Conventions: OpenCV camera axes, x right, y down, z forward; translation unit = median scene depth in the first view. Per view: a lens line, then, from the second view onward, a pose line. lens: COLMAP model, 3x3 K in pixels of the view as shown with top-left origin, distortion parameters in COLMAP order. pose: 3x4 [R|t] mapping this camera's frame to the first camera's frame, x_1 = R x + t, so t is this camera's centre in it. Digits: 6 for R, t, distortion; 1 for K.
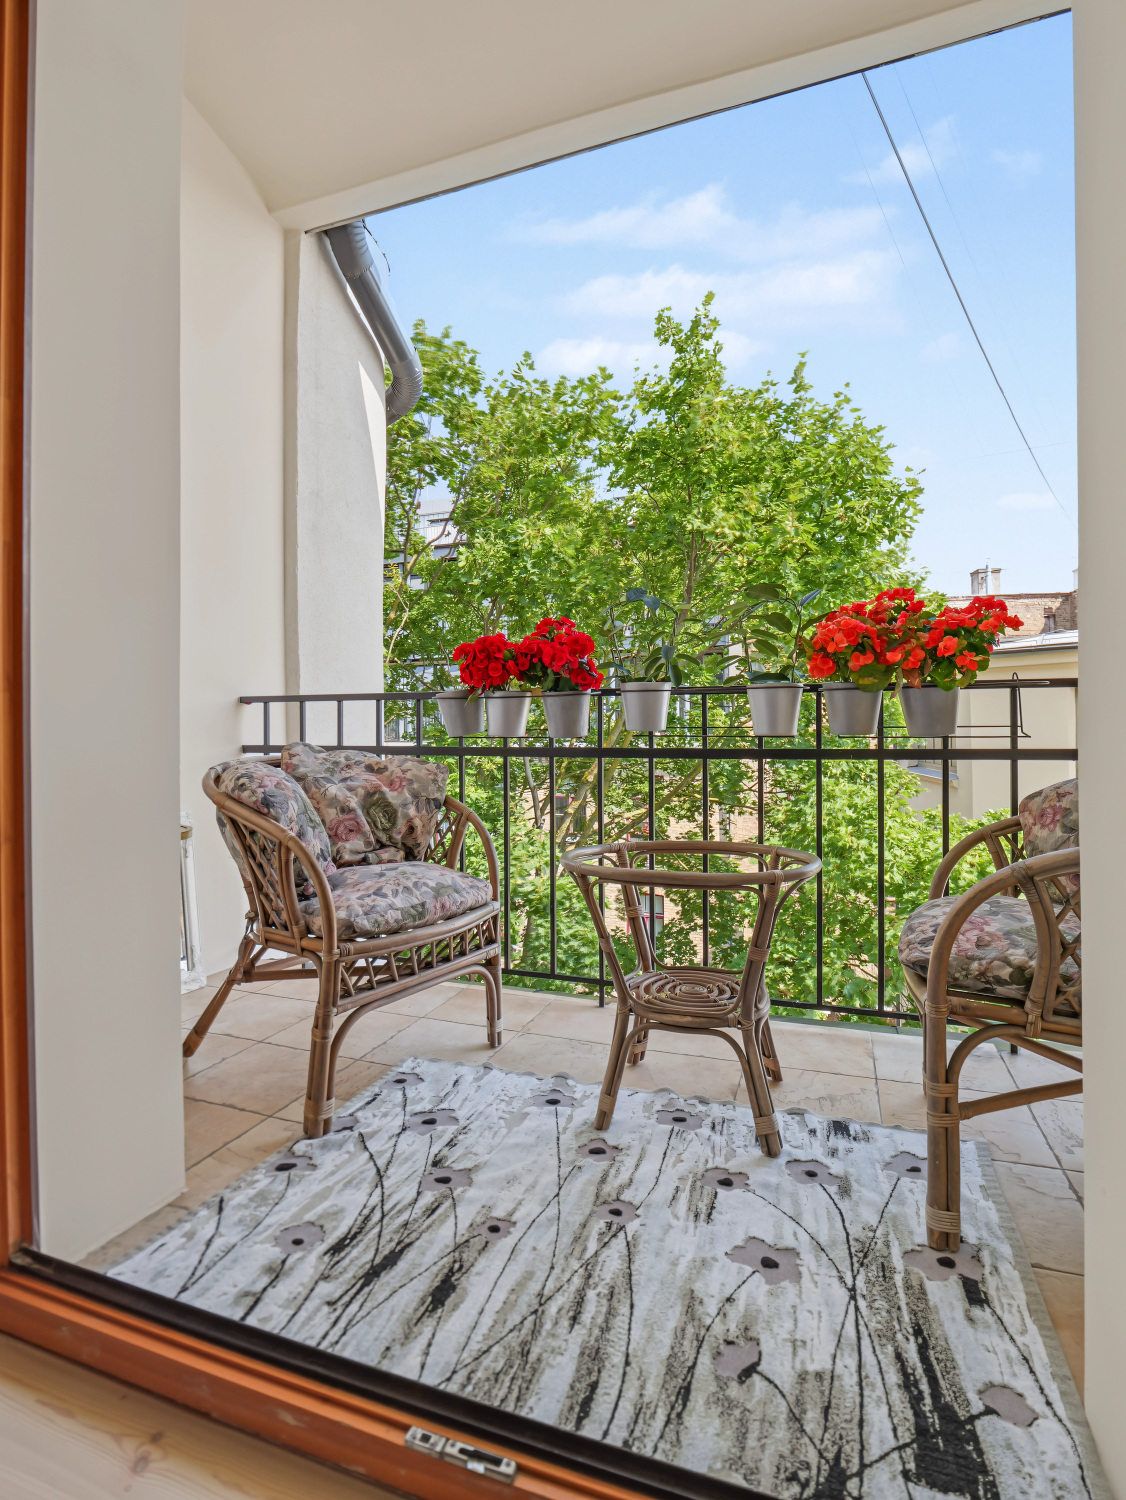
lens RADIAL K [[728.7, 0, 576.3], [0, 728.7, 732.4], [0, 0, 1]] dist [-0.016036, 0.000386]
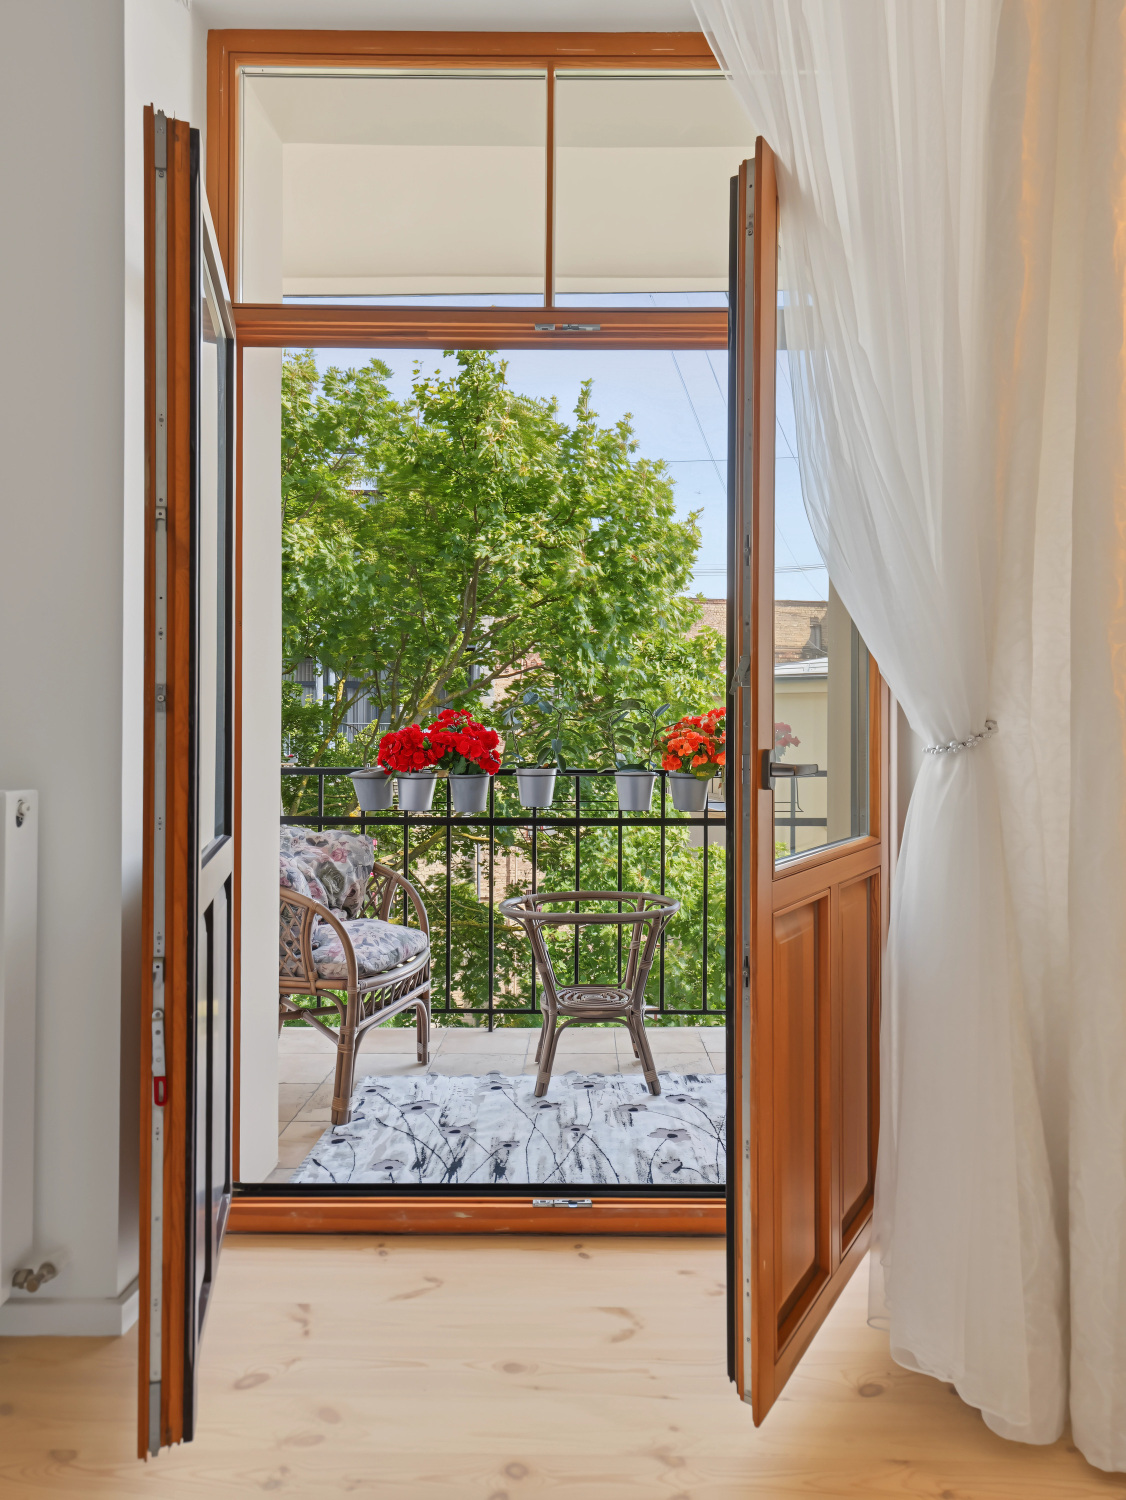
lens RADIAL K [[996.3, 0, 563.0], [0, 996.3, 750.0], [0, 0, 1]] dist [0.005582, 0.000435]
pose [[0.943288, 0.000265, 0.331975, -0.511060], [-0.003545, 0.999951, 0.009277, -0.135588], [-0.331956, -0.009927, 0.943242, -0.761707]]
